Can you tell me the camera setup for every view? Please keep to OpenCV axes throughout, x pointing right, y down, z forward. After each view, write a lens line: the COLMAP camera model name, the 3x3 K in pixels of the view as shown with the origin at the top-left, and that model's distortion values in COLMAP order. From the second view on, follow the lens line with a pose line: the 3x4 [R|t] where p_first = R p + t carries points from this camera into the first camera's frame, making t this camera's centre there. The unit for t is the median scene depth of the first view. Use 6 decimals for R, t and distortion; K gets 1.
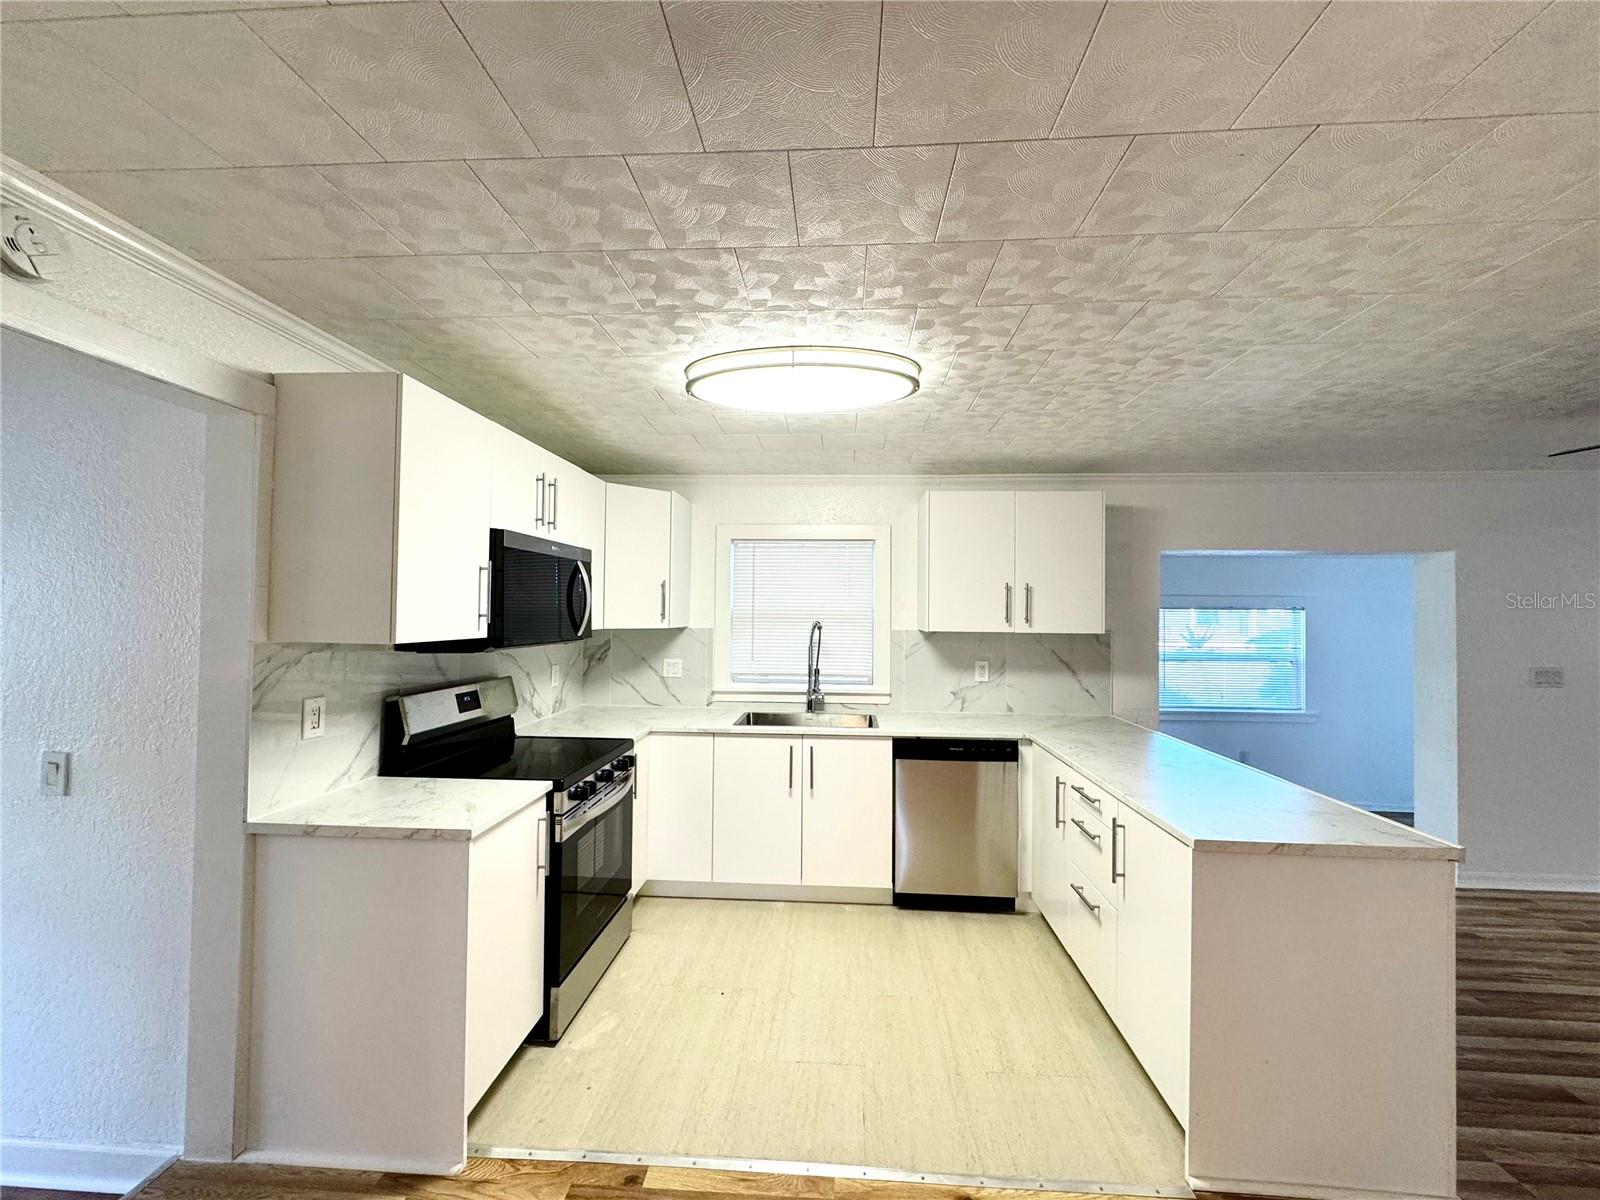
lens RADIAL K [[639.2, 0, 800.0], [0, 639.2, 600.0], [0, 0, 1]] dist [-0.002202, 0.000275]
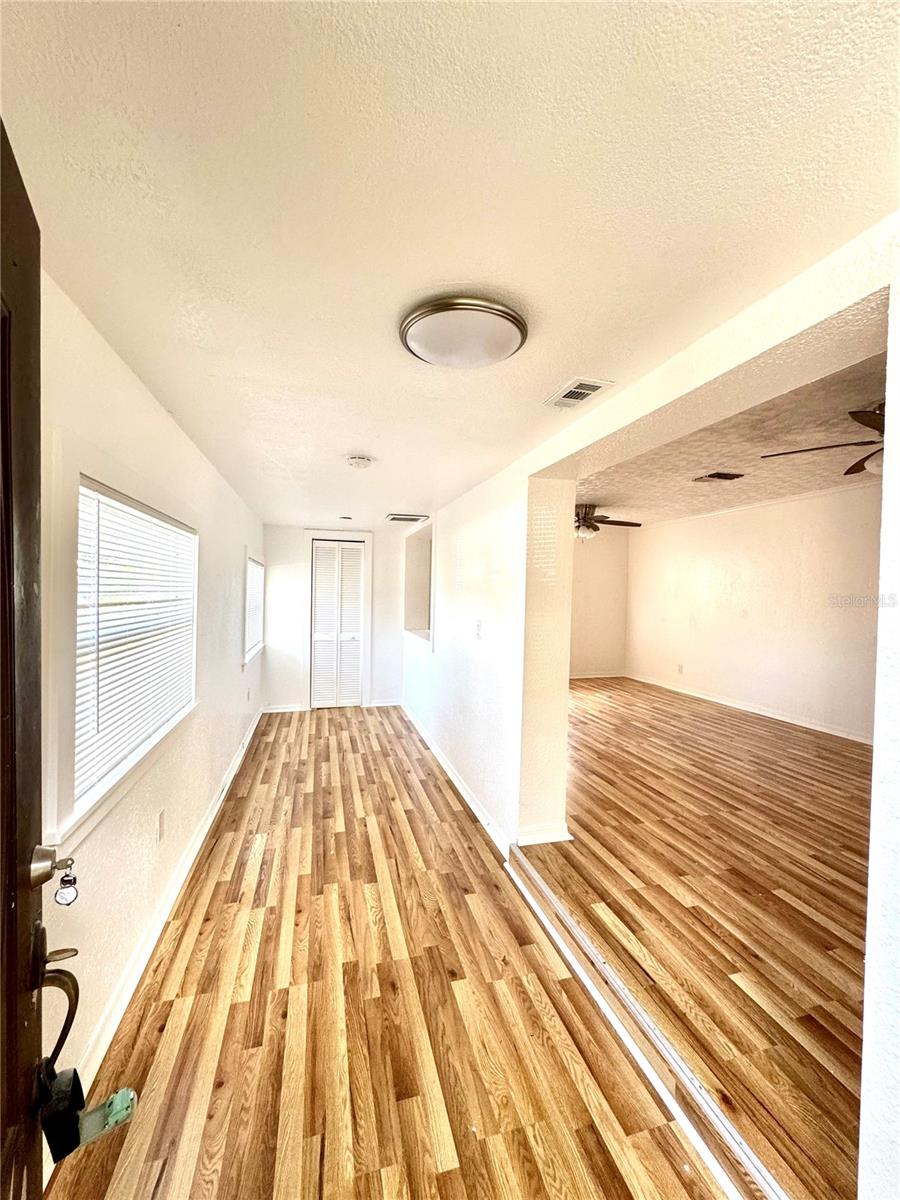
lens RADIAL K [[479.4, 0, 450.0], [0, 479.4, 600.0], [0, 0, 1]] dist [-0.002202, 0.000275]
pose [[-0.330802, -0.032350, 0.943145, 0.489733], [-0.039287, 0.999018, 0.020487, 0.101235], [-0.942882, -0.030277, -0.331748, 1.596112]]
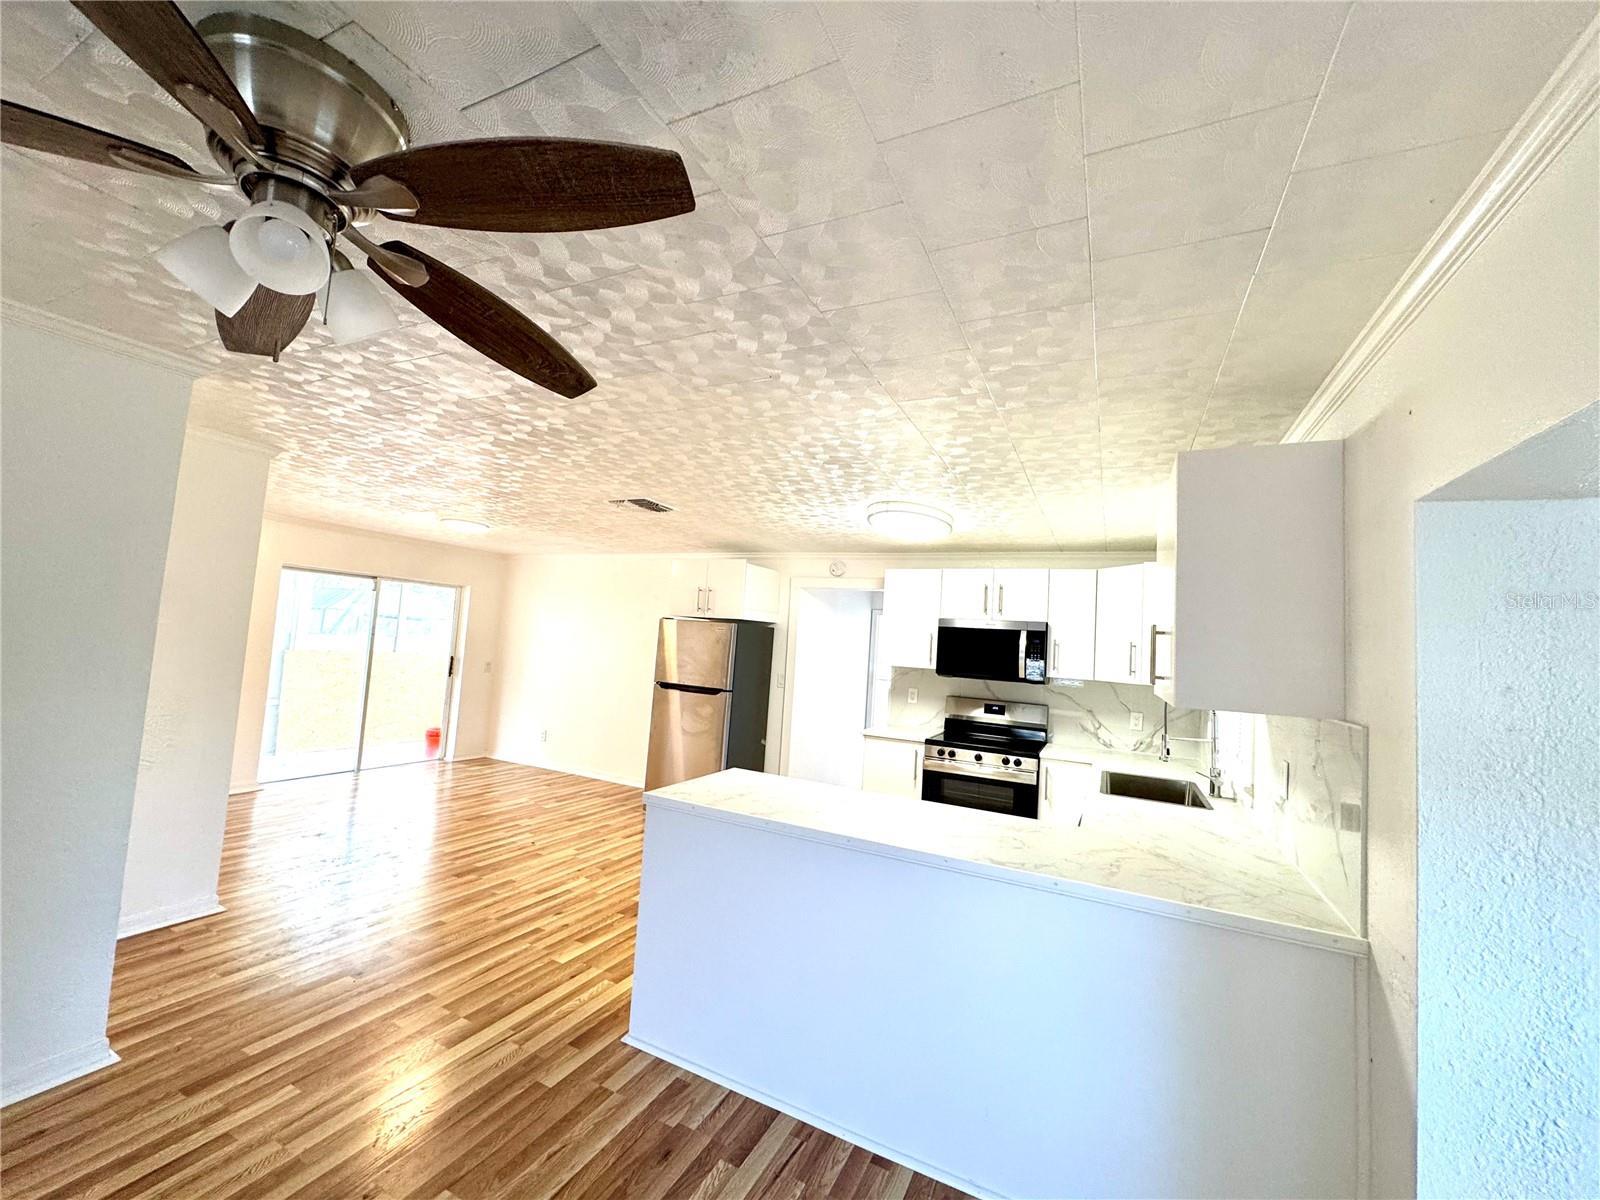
lens RADIAL K [[633.3, 0, 800.0], [0, 633.3, 600.0], [0, 0, 1]] dist [-0.001169, 0.000045]
pose [[-0.372429, -0.101299, -0.922516, 1.183917], [-0.048896, 0.994786, -0.089495, 0.028555], [0.926772, 0.011776, -0.375440, 0.967301]]
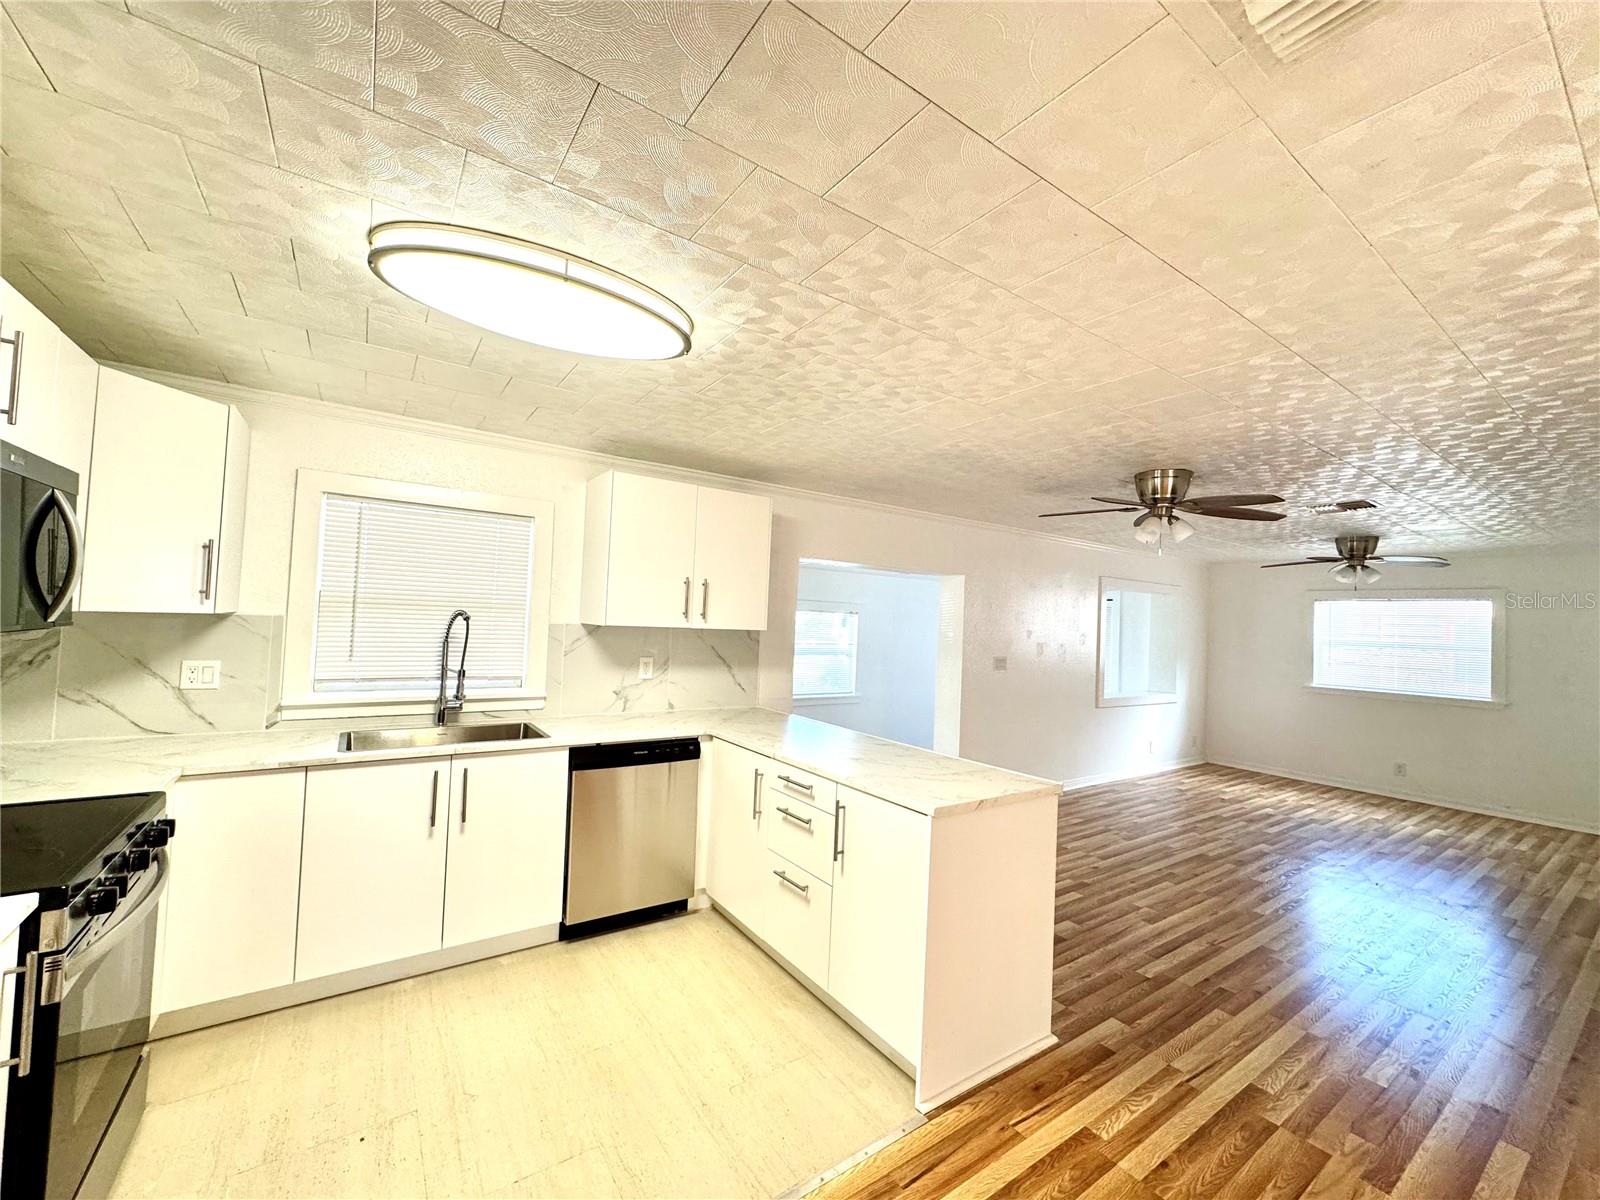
lens RADIAL K [[639.2, 0, 800.0], [0, 639.2, 600.0], [0, 0, 1]] dist [-0.002202, 0.000275]
pose [[0.780343, 0.042117, 0.623931, -0.163293], [-0.045408, 0.998912, -0.010638, 0.011447], [-0.623700, -0.020031, 0.781407, 0.134600]]
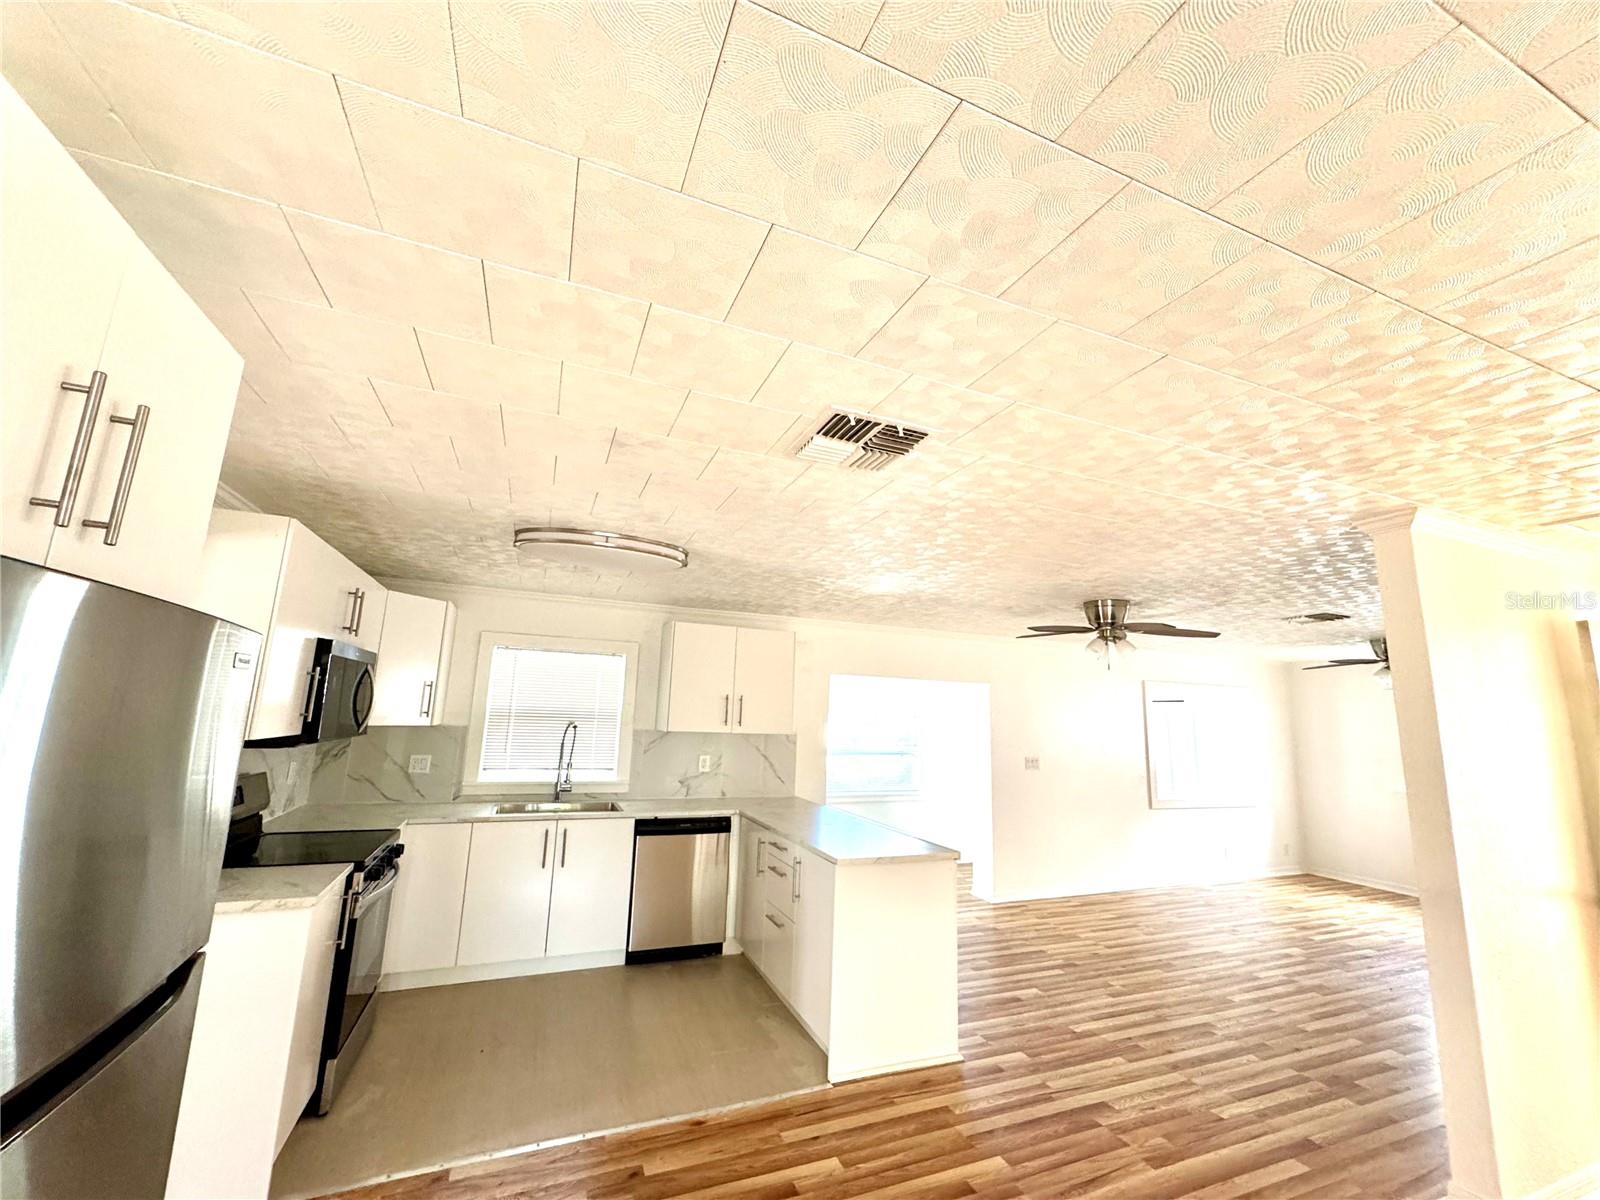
lens RADIAL K [[639.2, 0, 800.0], [0, 639.2, 600.0], [0, 0, 1]] dist [-0.002202, 0.000275]
pose [[0.896525, 0.098963, 0.431799, -0.147885], [-0.033809, 0.987170, -0.156051, -0.020196], [-0.441702, 0.125305, 0.888368, -0.296663]]
